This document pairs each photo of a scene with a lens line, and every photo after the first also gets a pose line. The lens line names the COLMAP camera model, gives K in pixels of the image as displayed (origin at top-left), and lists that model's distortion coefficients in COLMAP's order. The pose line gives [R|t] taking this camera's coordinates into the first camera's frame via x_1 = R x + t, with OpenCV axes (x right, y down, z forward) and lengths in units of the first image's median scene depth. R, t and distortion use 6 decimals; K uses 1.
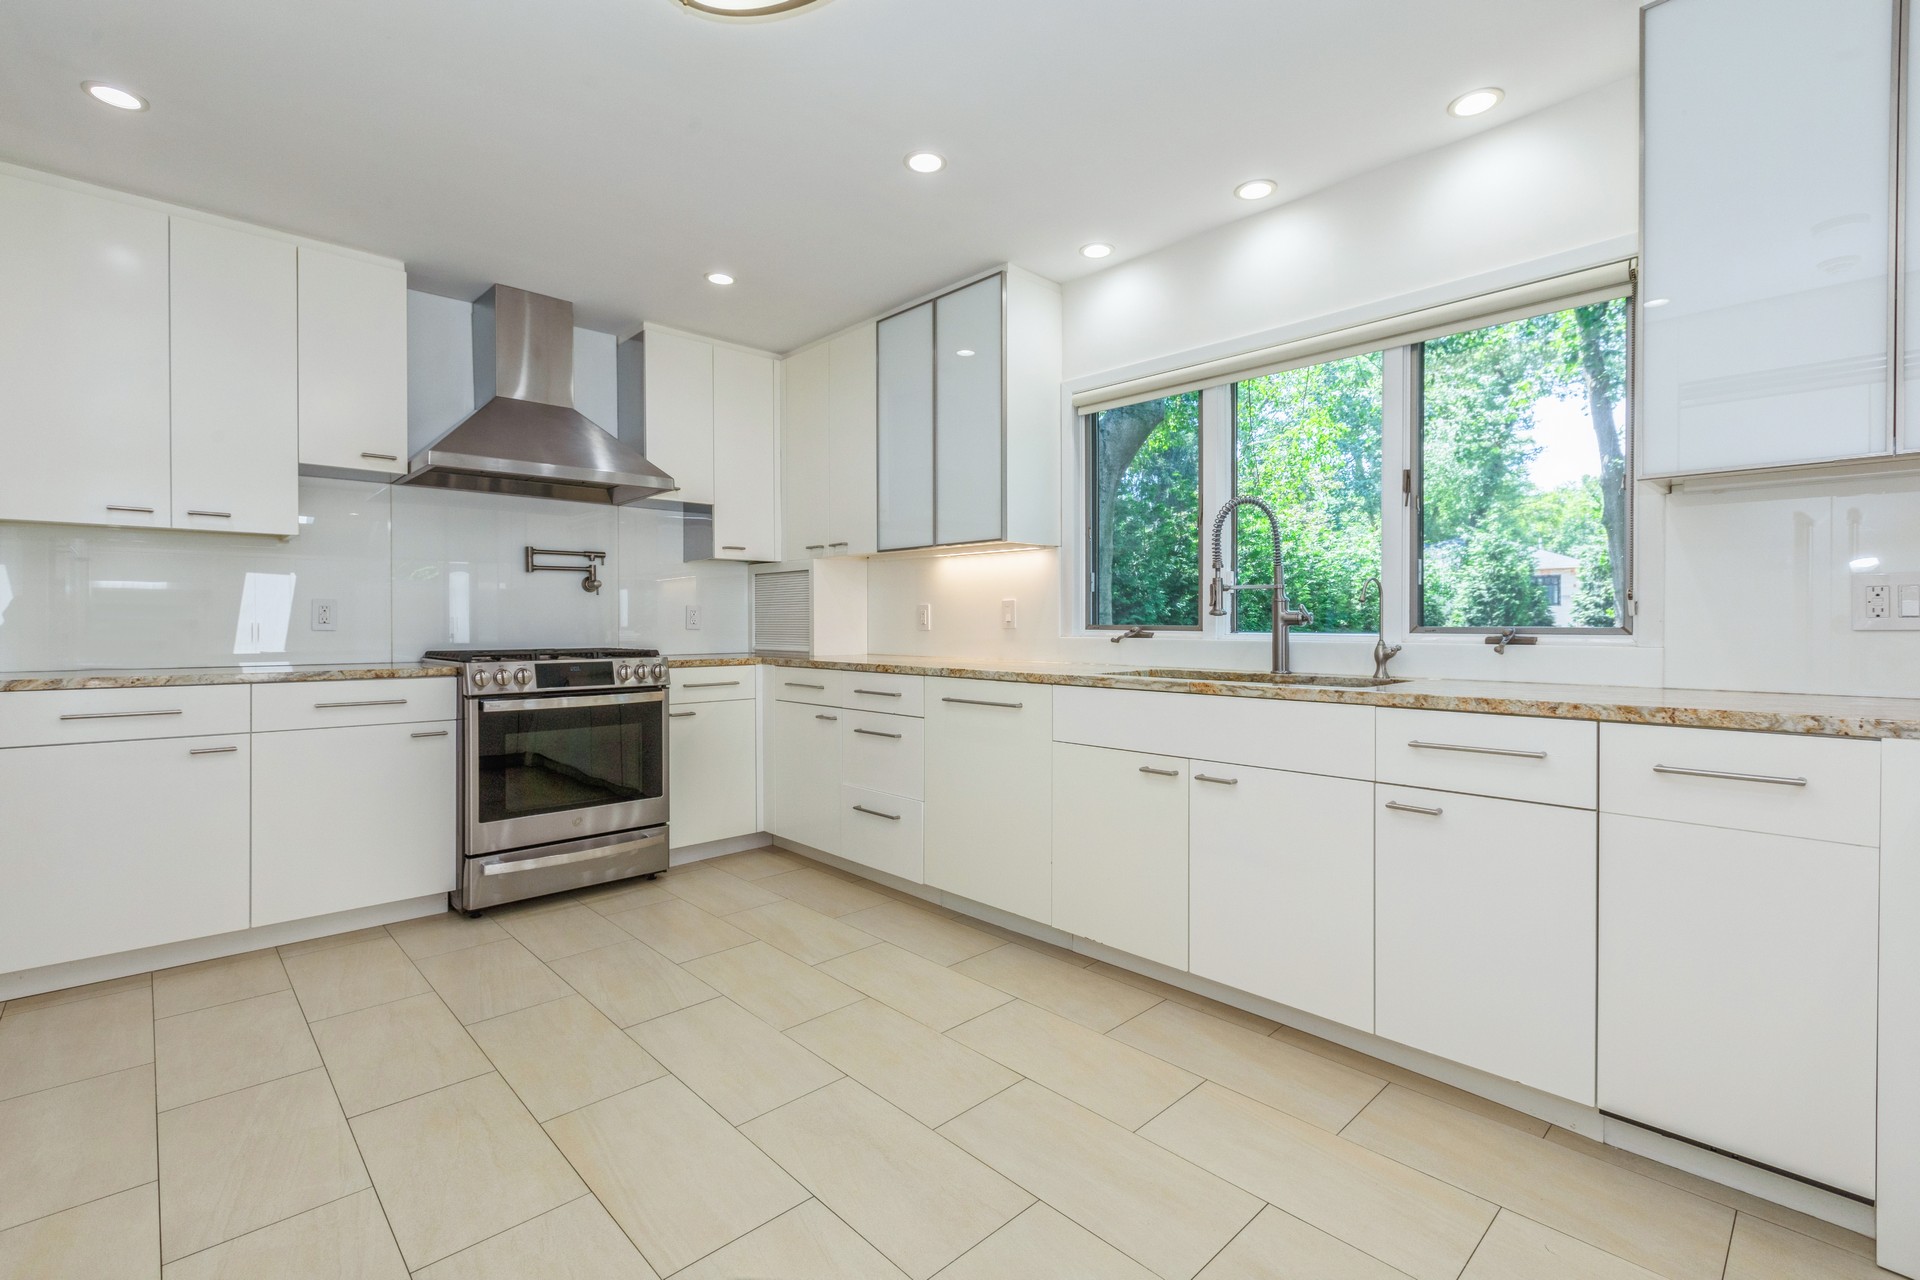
lens RADIAL K [[854.2, 0, 934.1], [0, 854.2, 627.9], [0, 0, 1]] dist [0.004267, -0.000029]
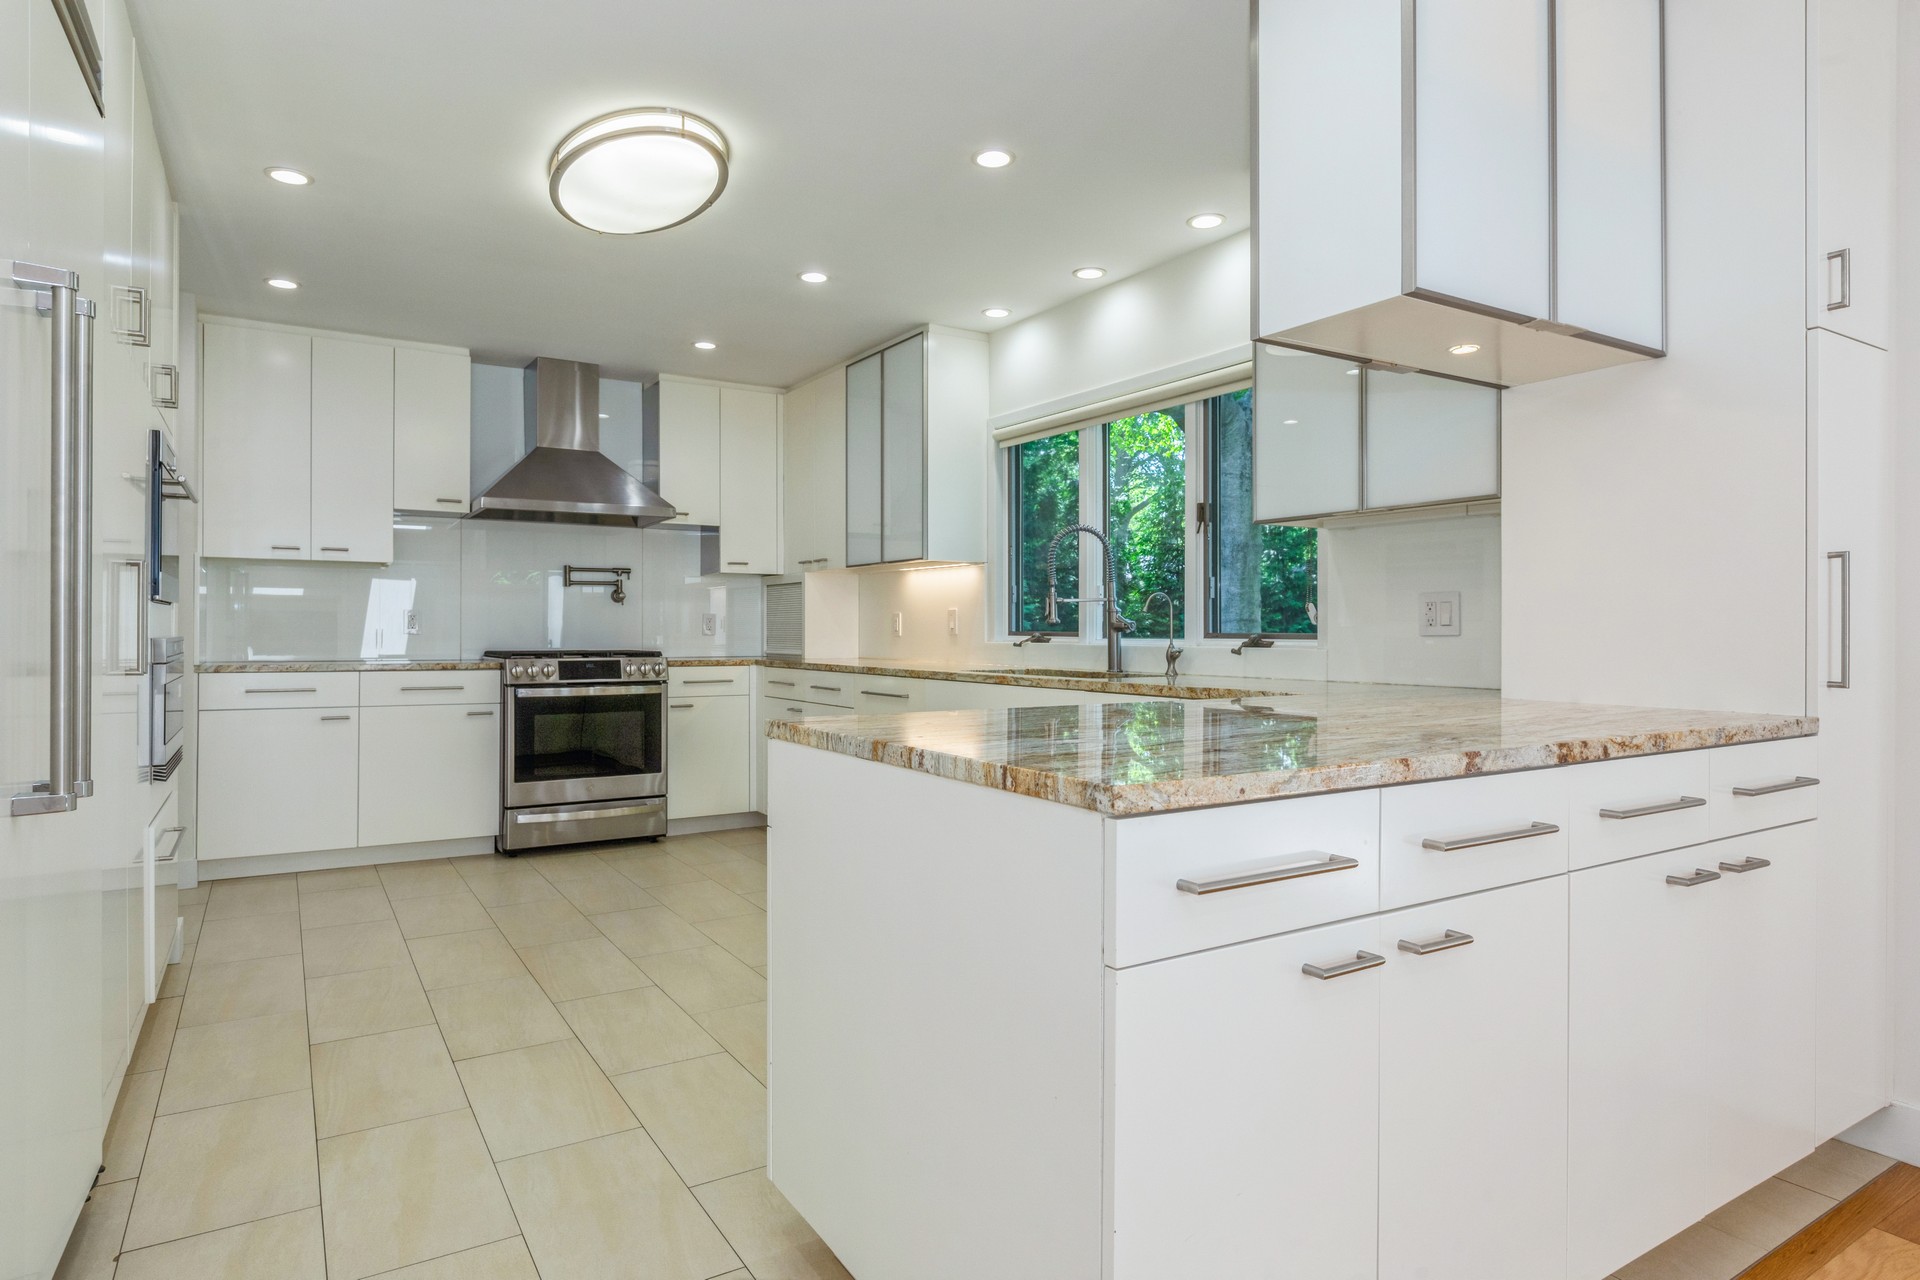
lens RADIAL K [[1079.6, 0, 950.7], [0, 1079.6, 627.9], [0, 0, 1]] dist [0.000647, 0.000633]
pose [[0.982139, 0.002046, -0.188148, 0.379111], [-0.003646, 0.999960, -0.008156, 0.003869], [0.188124, 0.008697, 0.982107, -0.432554]]
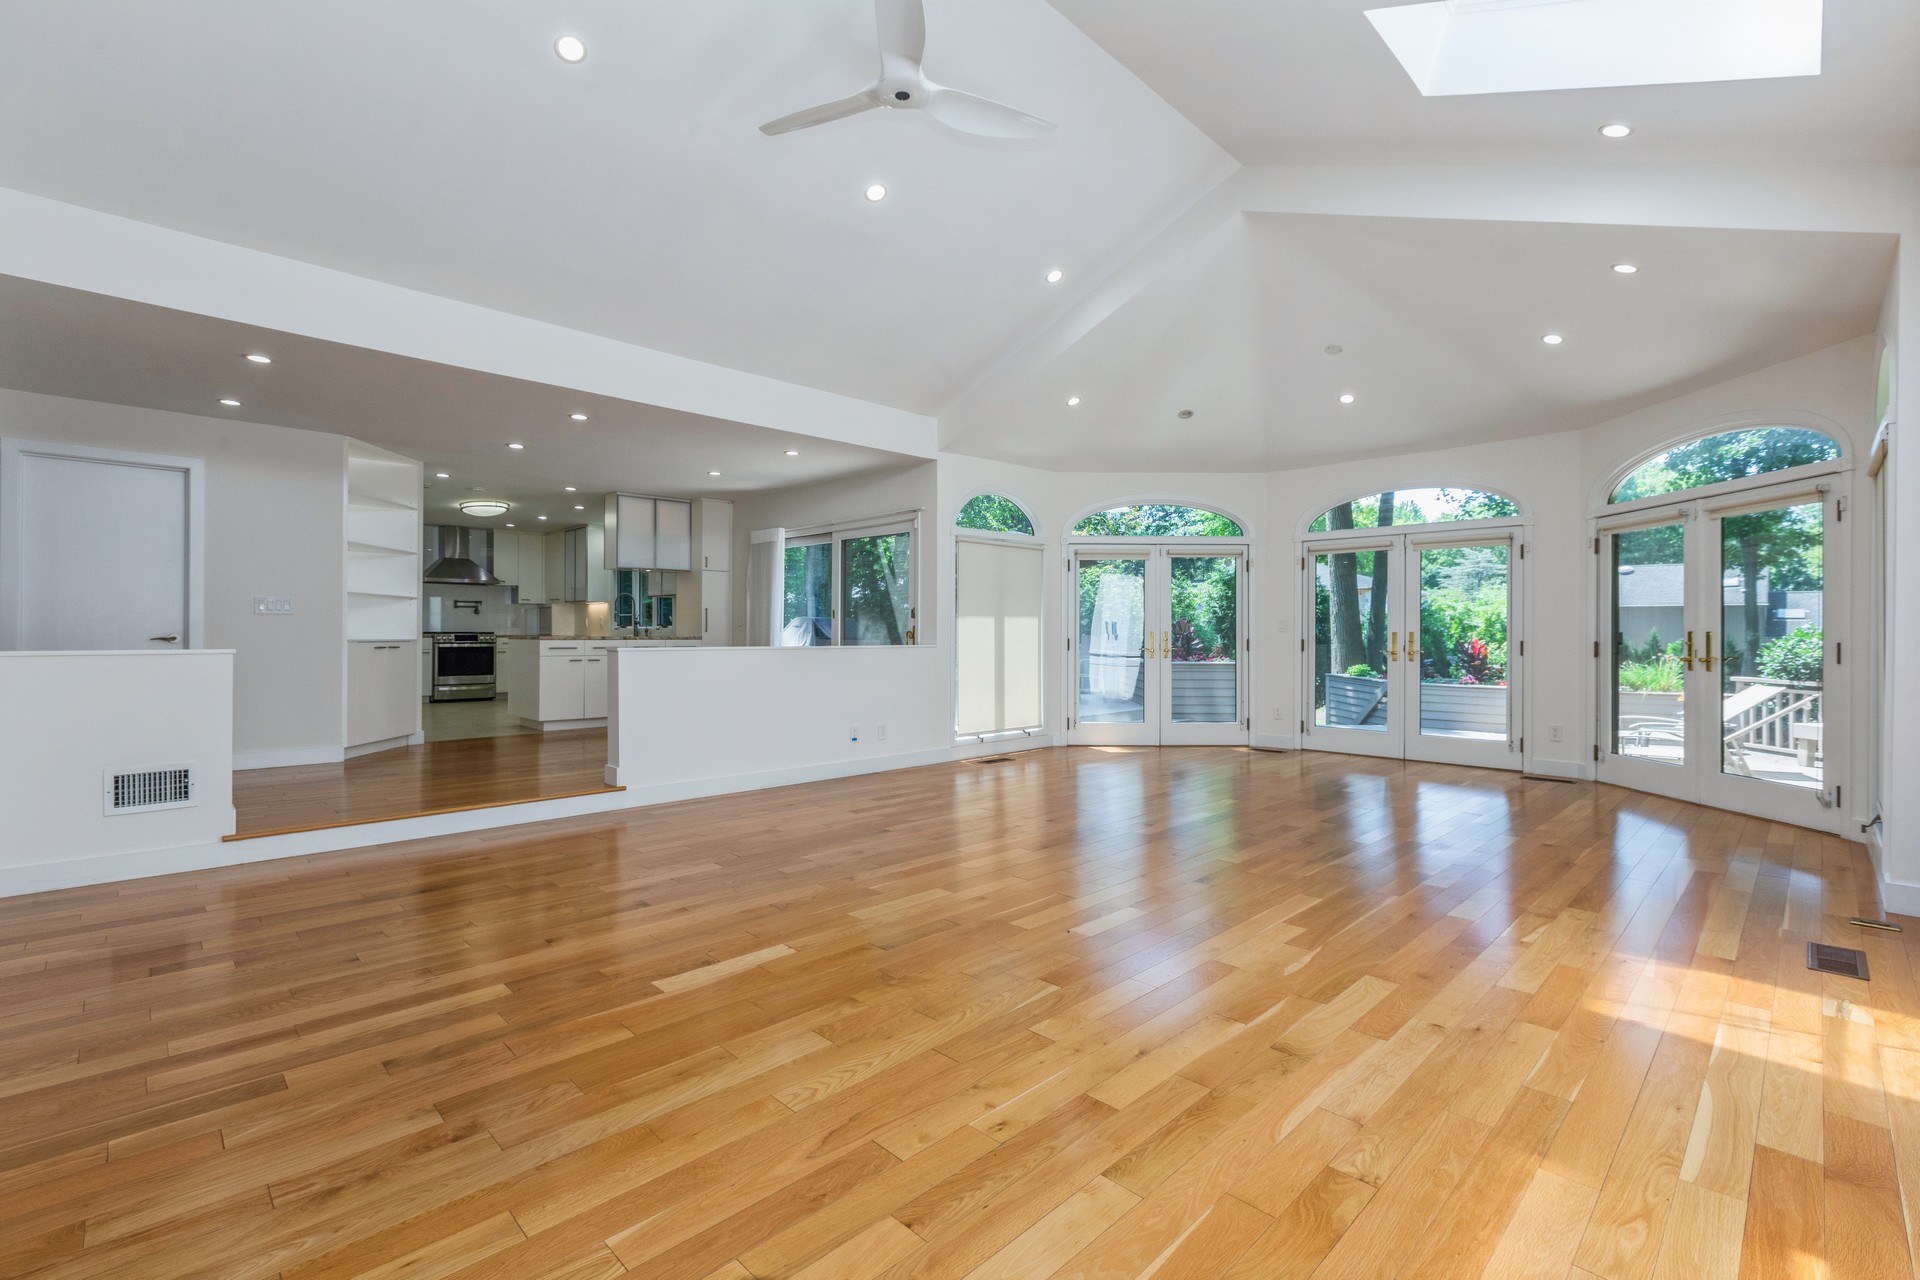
lens RADIAL K [[877.7, 0, 966.5], [0, 877.7, 627.8], [0, 0, 1]] dist [0.009823, 0.000046]
pose [[0.999513, 0.001842, 0.031145, 1.492356], [-0.001396, 0.999896, -0.014339, 0.059298], [-0.031168, 0.014288, 0.999412, -2.631660]]
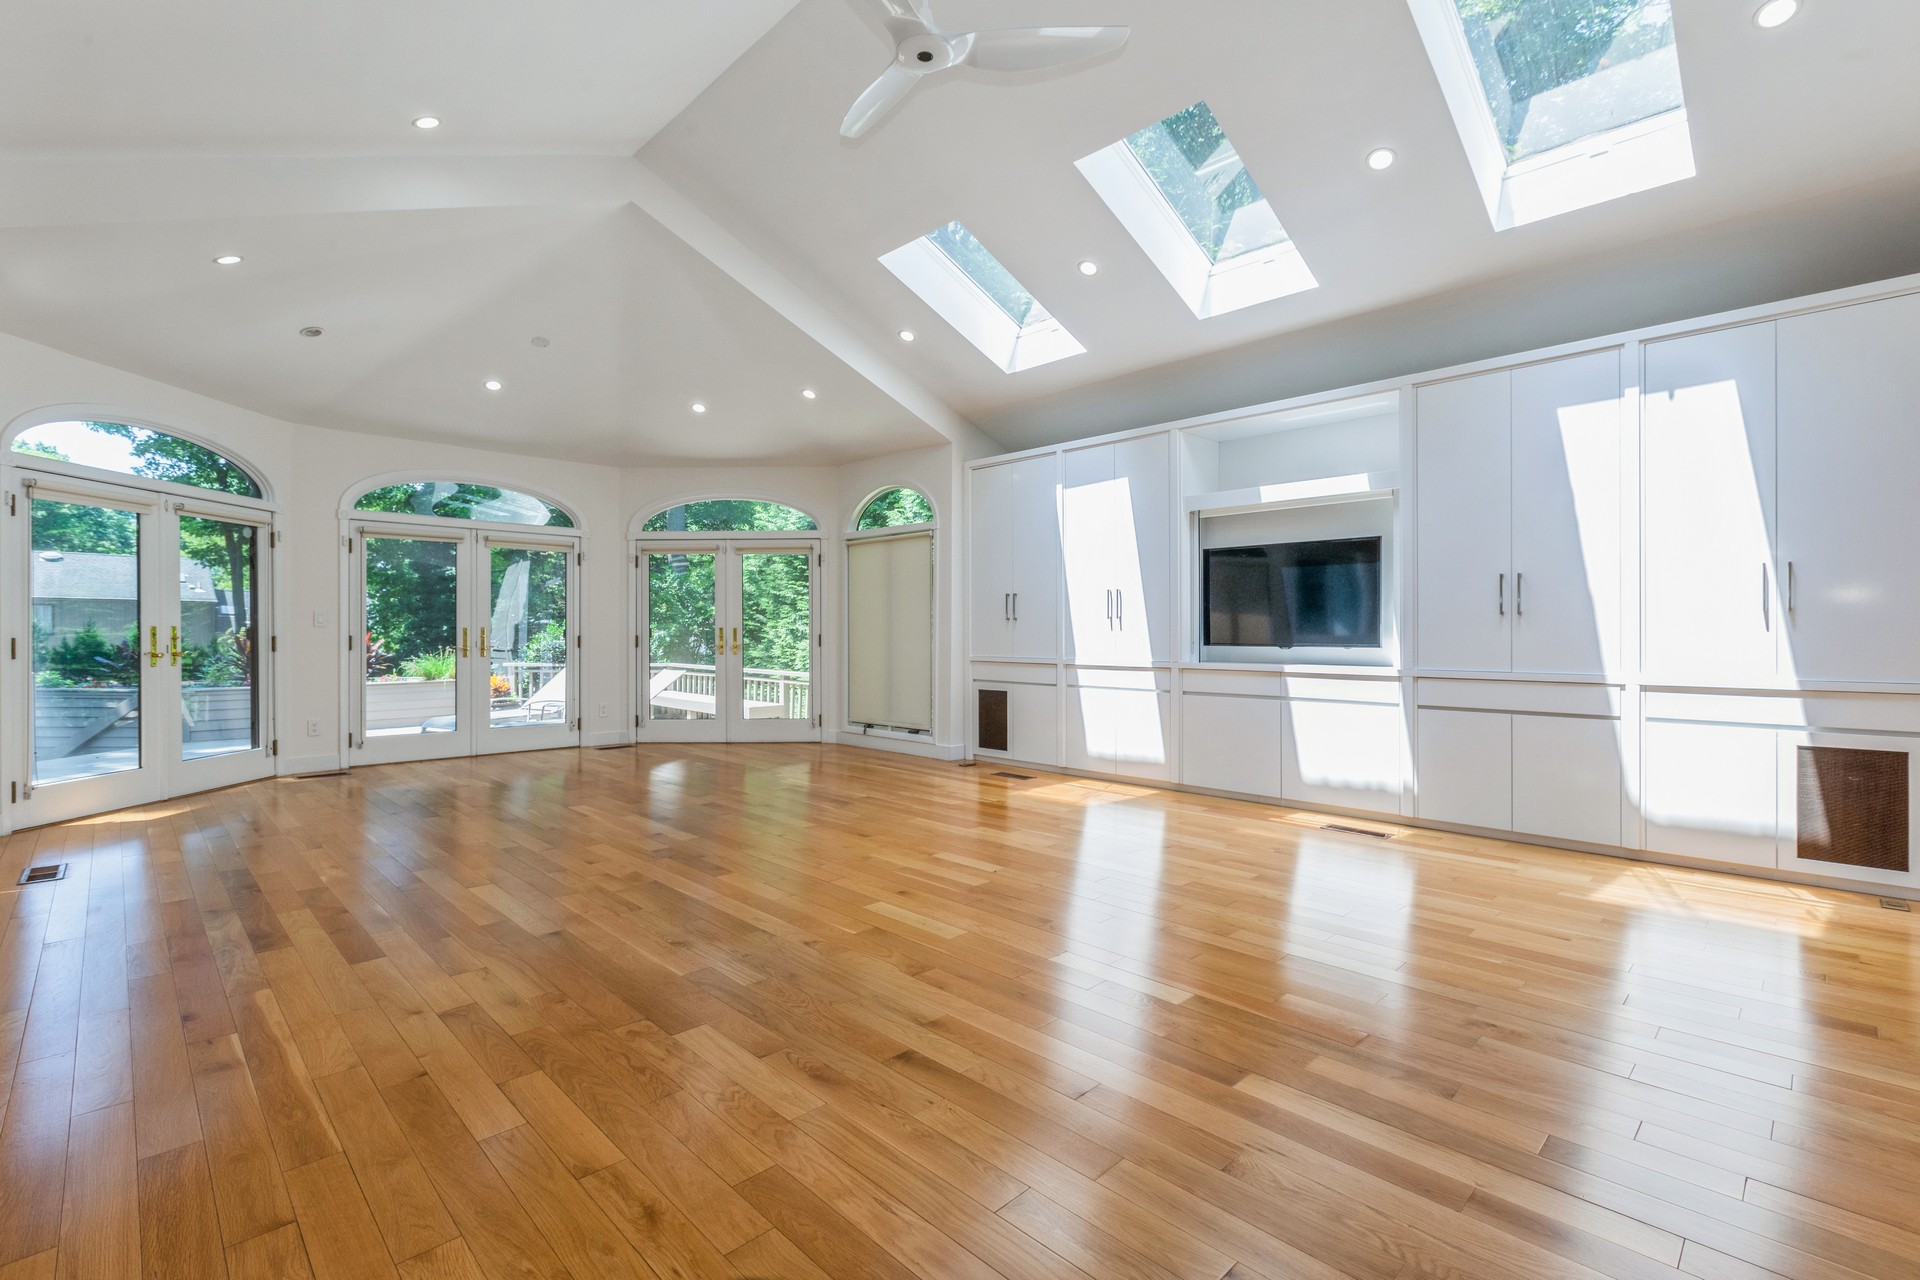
lens RADIAL K [[845.2, 0, 960.0], [0, 845.2, 640.0], [0, 0, 1]] dist [0.022589, 0.000025]
pose [[-0.026800, -0.013204, 0.999554, 0.421157], [0.009751, 0.999862, 0.013470, 0.047303], [-0.999593, 0.010108, -0.026667, -1.521920]]
